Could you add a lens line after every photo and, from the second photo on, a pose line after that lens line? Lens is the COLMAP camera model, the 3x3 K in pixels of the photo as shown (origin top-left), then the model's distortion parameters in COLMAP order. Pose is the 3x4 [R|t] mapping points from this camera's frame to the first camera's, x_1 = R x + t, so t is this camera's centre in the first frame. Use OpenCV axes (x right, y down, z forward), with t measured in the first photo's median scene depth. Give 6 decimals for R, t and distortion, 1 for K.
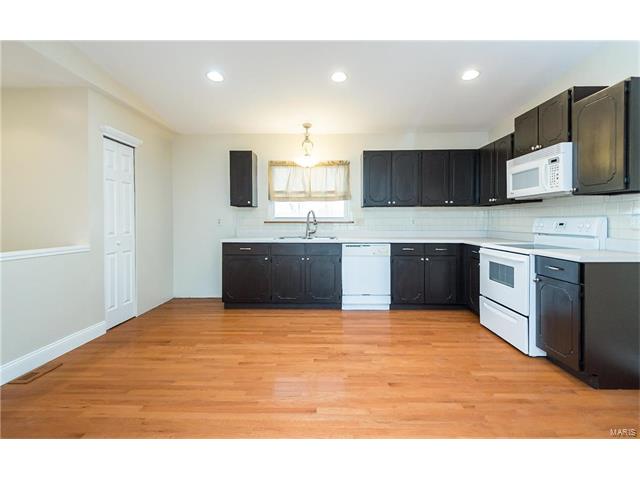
lens RADIAL K [[280.4, 0, 319.3], [0, 280.4, 232.4], [0, 0, 1]] dist [0.001252, -0.000175]
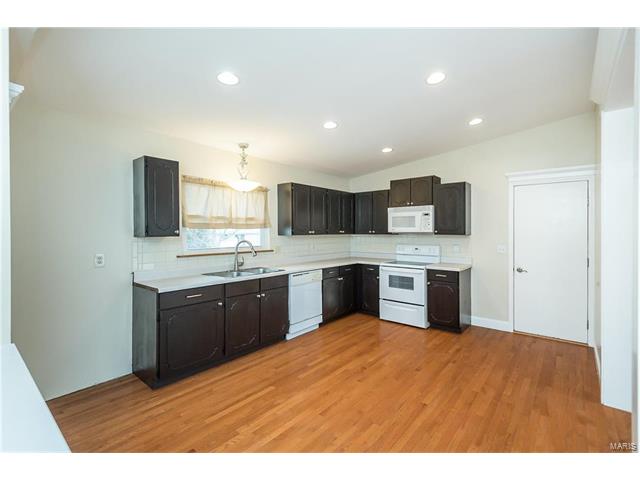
lens RADIAL K [[309.0, 0, 314.8], [0, 309.0, 237.4], [0, 0, 1]] dist [-0.000986, -0.000929]
pose [[0.606470, -0.020602, 0.794839, -0.753111], [0.033534, 0.999438, 0.000318, -0.089683], [-0.794399, 0.026462, 0.606820, 0.253195]]
